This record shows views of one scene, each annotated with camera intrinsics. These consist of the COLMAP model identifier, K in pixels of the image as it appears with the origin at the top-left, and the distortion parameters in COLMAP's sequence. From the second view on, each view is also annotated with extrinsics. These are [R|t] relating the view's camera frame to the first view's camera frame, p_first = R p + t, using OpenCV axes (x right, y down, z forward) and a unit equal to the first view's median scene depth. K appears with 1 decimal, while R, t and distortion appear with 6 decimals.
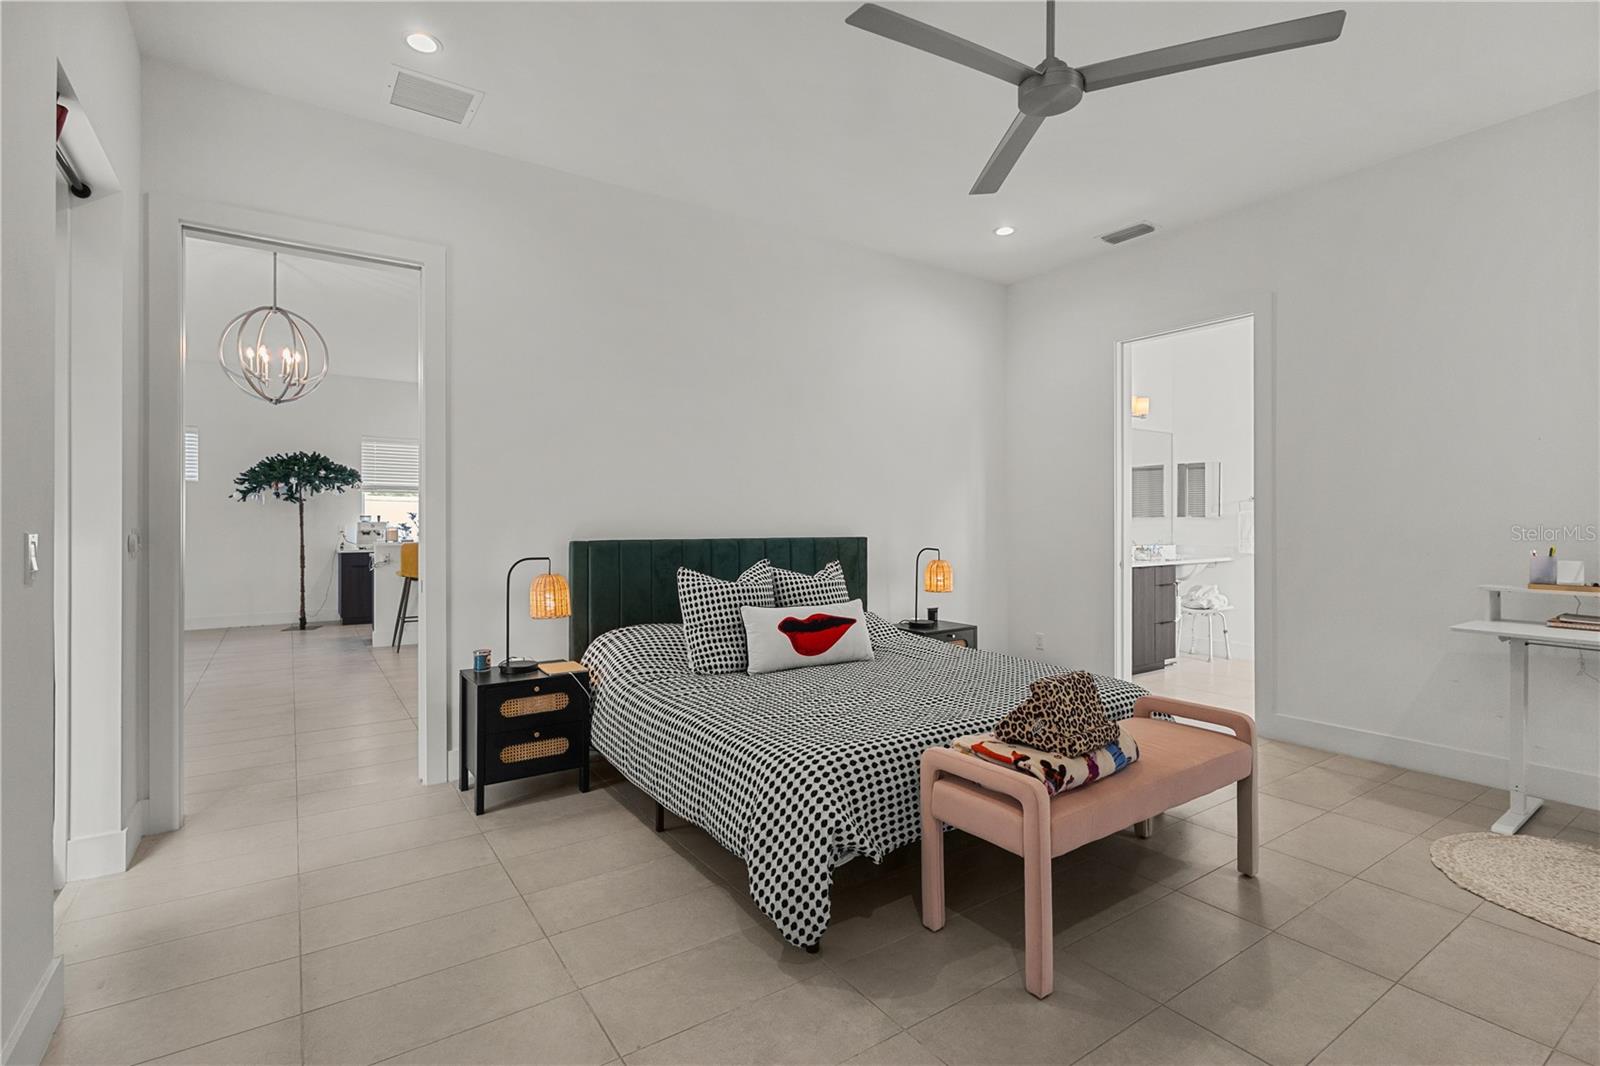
lens RADIAL K [[732.5, 0, 790.0], [0, 732.5, 531.4], [0, 0, 1]] dist [-0.000044, 0.000873]
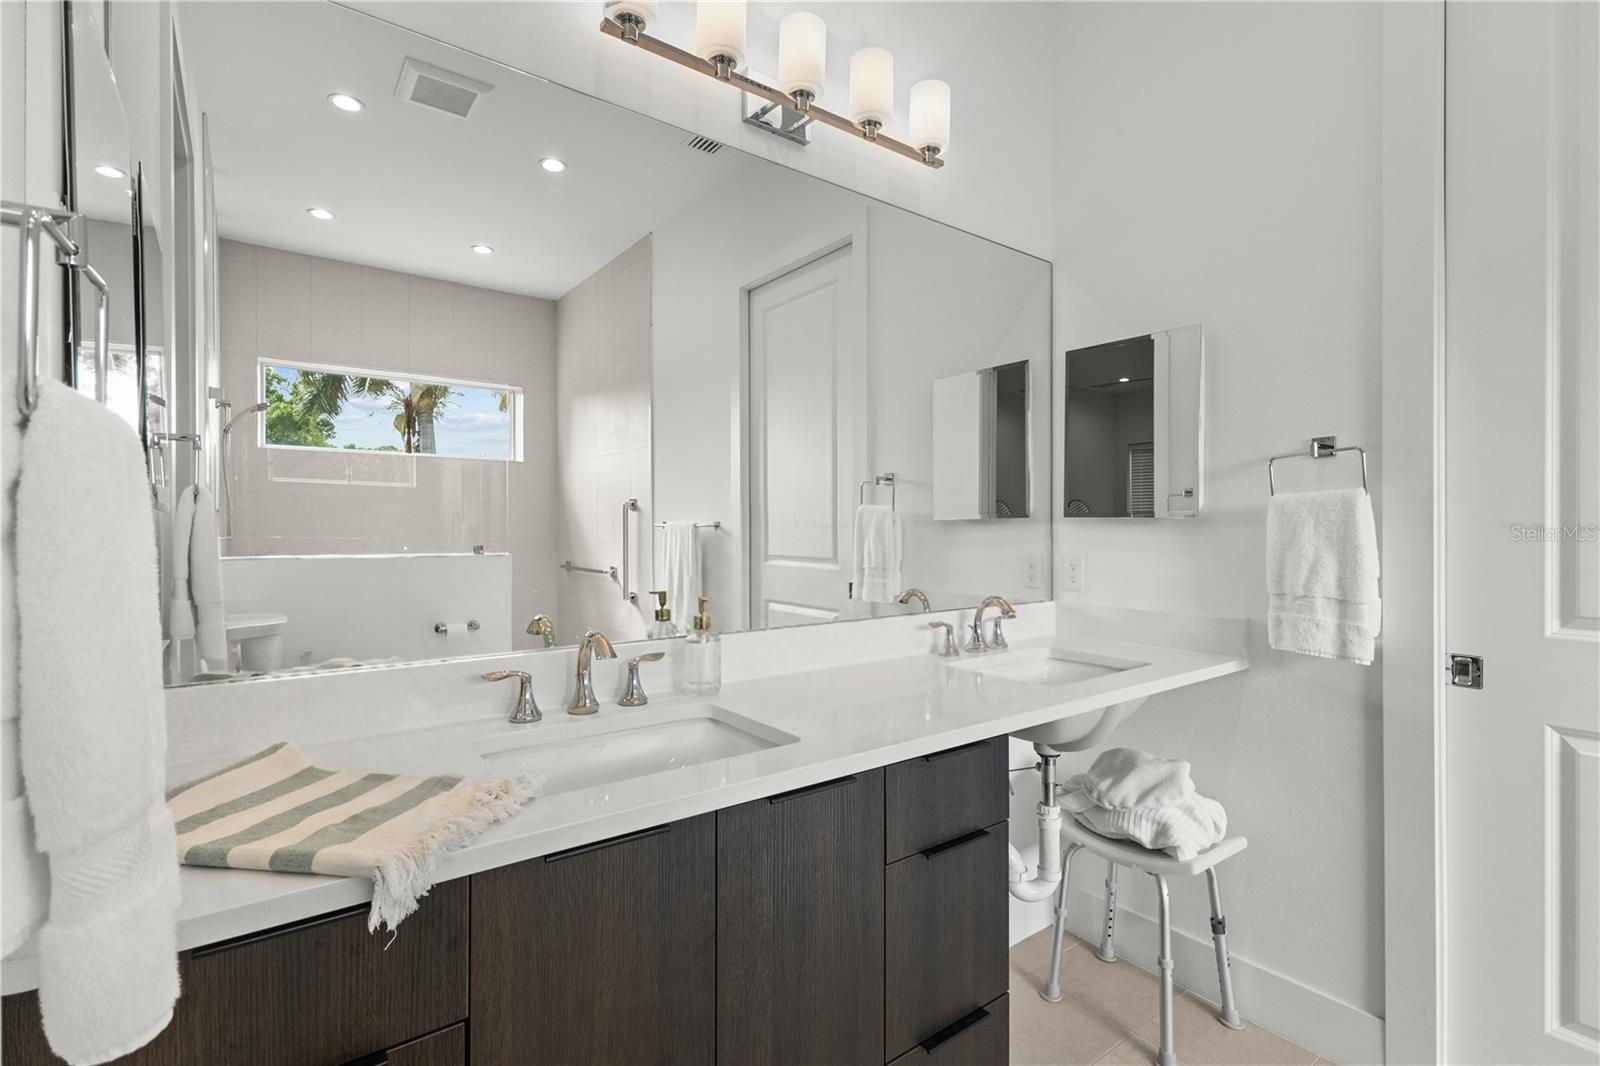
lens RADIAL K [[737.7, 0, 800.0], [0, 737.7, 533.0], [0, 0, 1]] dist [0.001651, 0.000285]
pose [[0.998072, 0.001466, 0.062043, 0.416250], [-0.001071, 0.999979, -0.006403, -0.010284], [-0.062051, 0.006325, 0.998053, 0.725353]]
